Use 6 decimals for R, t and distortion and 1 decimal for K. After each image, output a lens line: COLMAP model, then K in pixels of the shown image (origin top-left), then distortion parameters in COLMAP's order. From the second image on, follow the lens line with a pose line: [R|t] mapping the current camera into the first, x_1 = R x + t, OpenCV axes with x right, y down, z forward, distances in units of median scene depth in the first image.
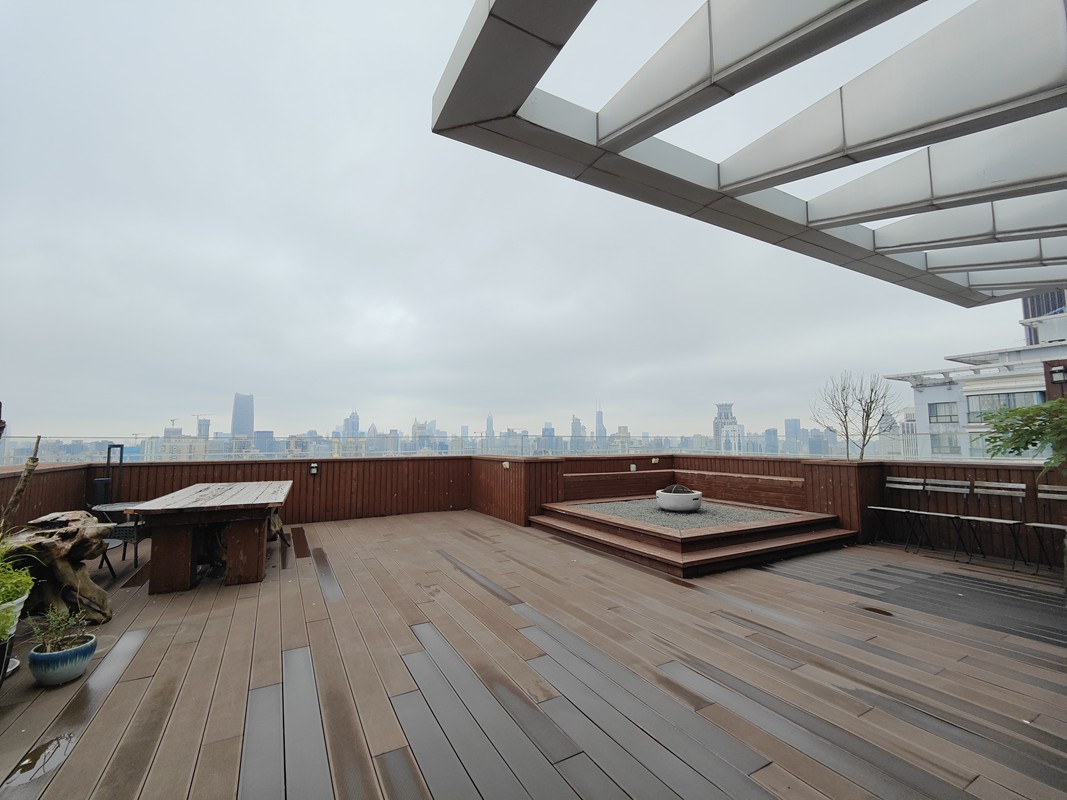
lens RADIAL K [[461.9, 0, 533.5], [0, 461.9, 400.0], [0, 0, 1]] dist [-0.028663, -0.000028]
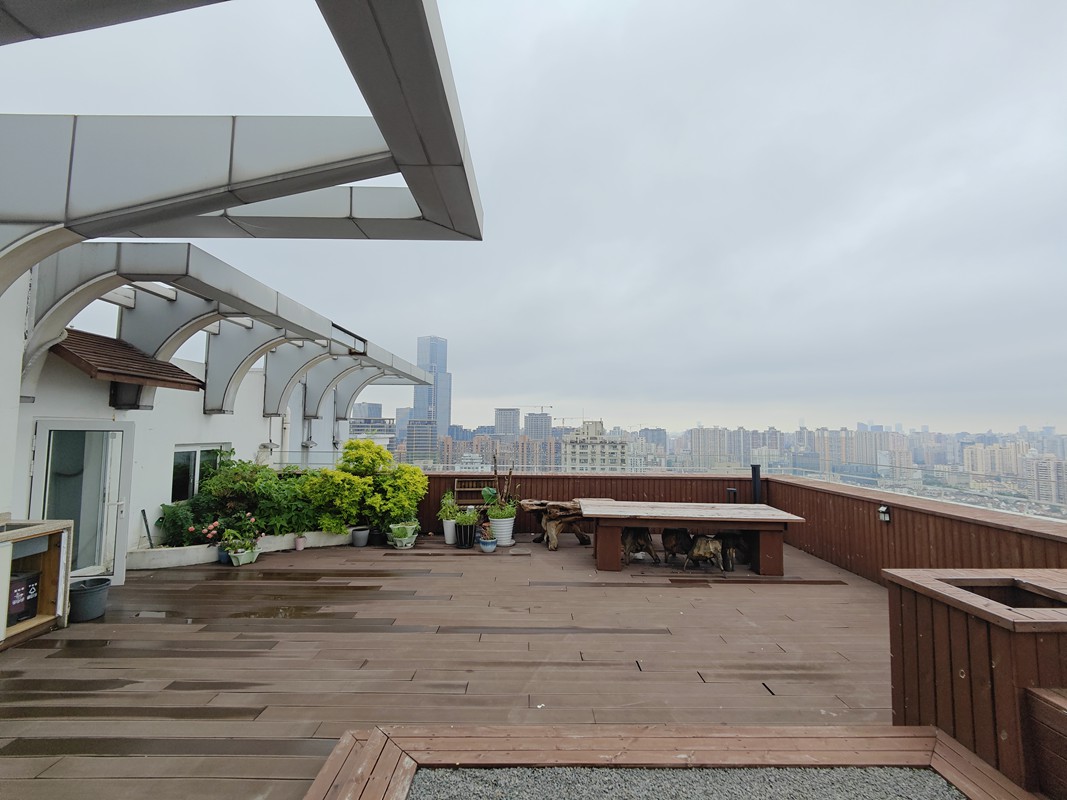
lens RADIAL K [[461.9, 0, 533.5], [0, 461.9, 400.0], [0, 0, 1]] dist [-0.028663, -0.000028]
pose [[-0.476545, -0.058328, -0.877213, 0.568389], [0.065333, 0.992688, -0.101499, 0.009951], [0.876719, -0.105680, -0.469250, 1.167735]]
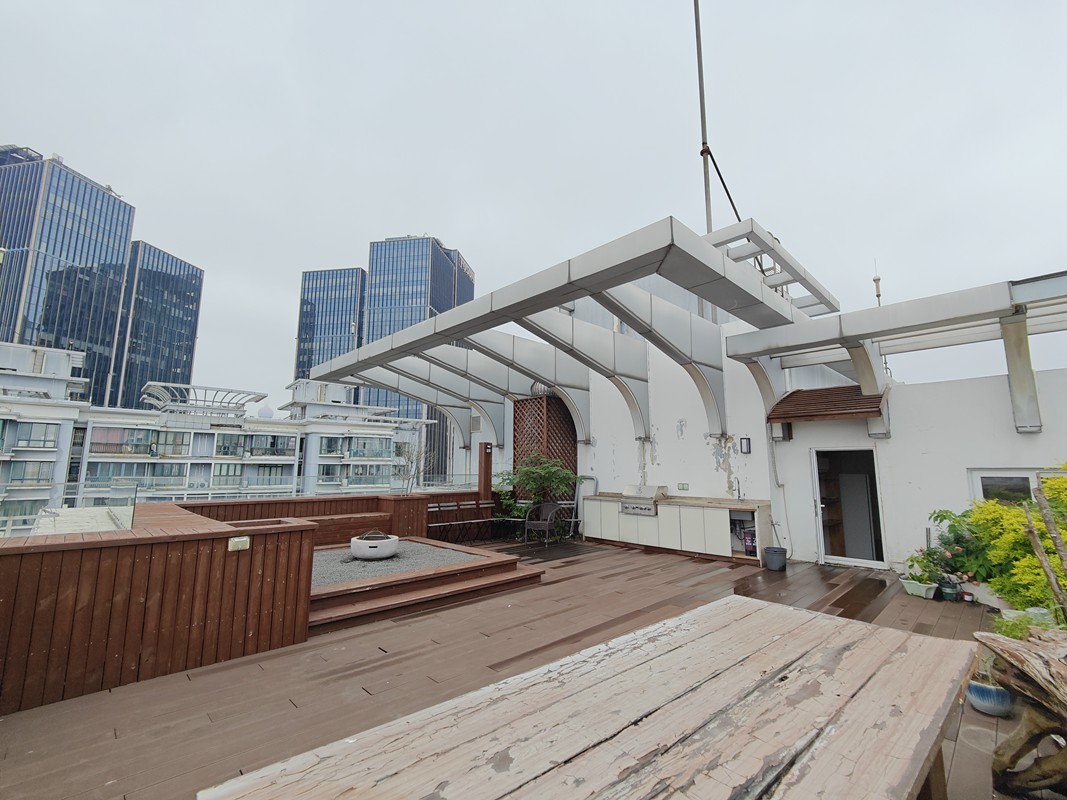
lens RADIAL K [[461.9, 0, 533.5], [0, 461.9, 400.0], [0, 0, 1]] dist [-0.028663, -0.000028]
pose [[-0.260192, 0.140254, 0.955316, -0.864147], [-0.083971, 0.982359, -0.167095, 0.056076], [-0.961899, -0.123696, -0.243824, 1.116686]]
